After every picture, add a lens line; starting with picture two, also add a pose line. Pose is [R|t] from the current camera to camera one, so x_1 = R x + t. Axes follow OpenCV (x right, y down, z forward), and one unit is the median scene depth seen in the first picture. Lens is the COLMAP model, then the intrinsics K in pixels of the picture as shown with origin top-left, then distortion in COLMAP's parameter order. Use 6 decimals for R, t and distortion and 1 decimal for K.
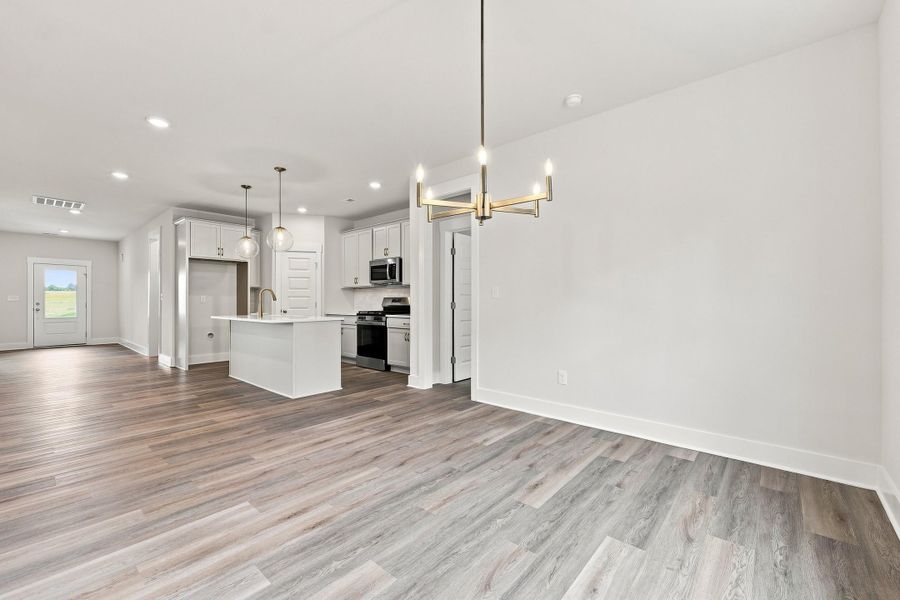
lens RADIAL K [[371.5, 0, 450.0], [0, 371.5, 300.0], [0, 0, 1]] dist [0.000553, -0.000053]
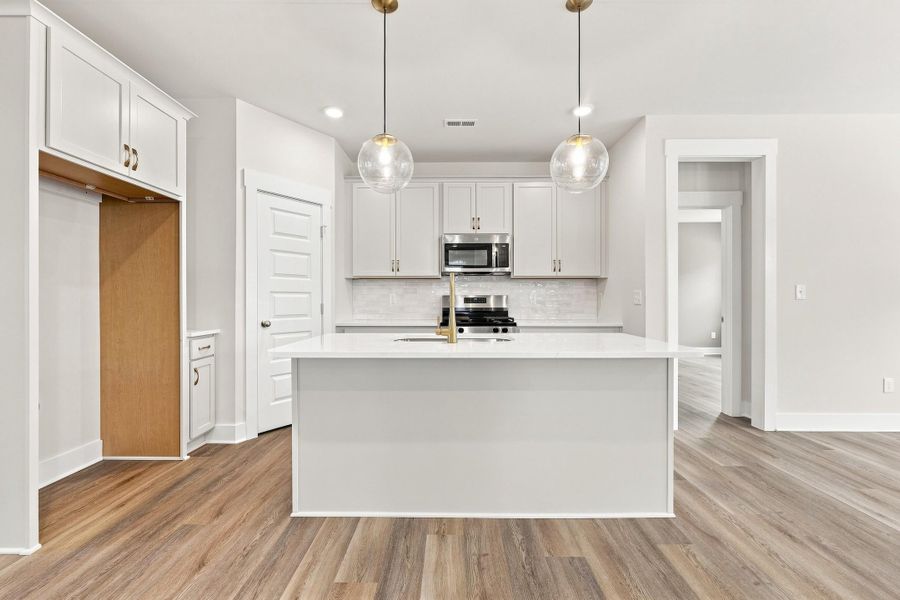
lens RADIAL K [[371.5, 0, 450.0], [0, 371.5, 300.0], [0, 0, 1]] dist [0.000553, -0.000053]
pose [[0.761562, 0.000568, 0.648092, -1.341959], [-0.004554, 0.999980, 0.004474, -0.004528], [-0.648076, -0.006359, 0.761549, 1.195088]]
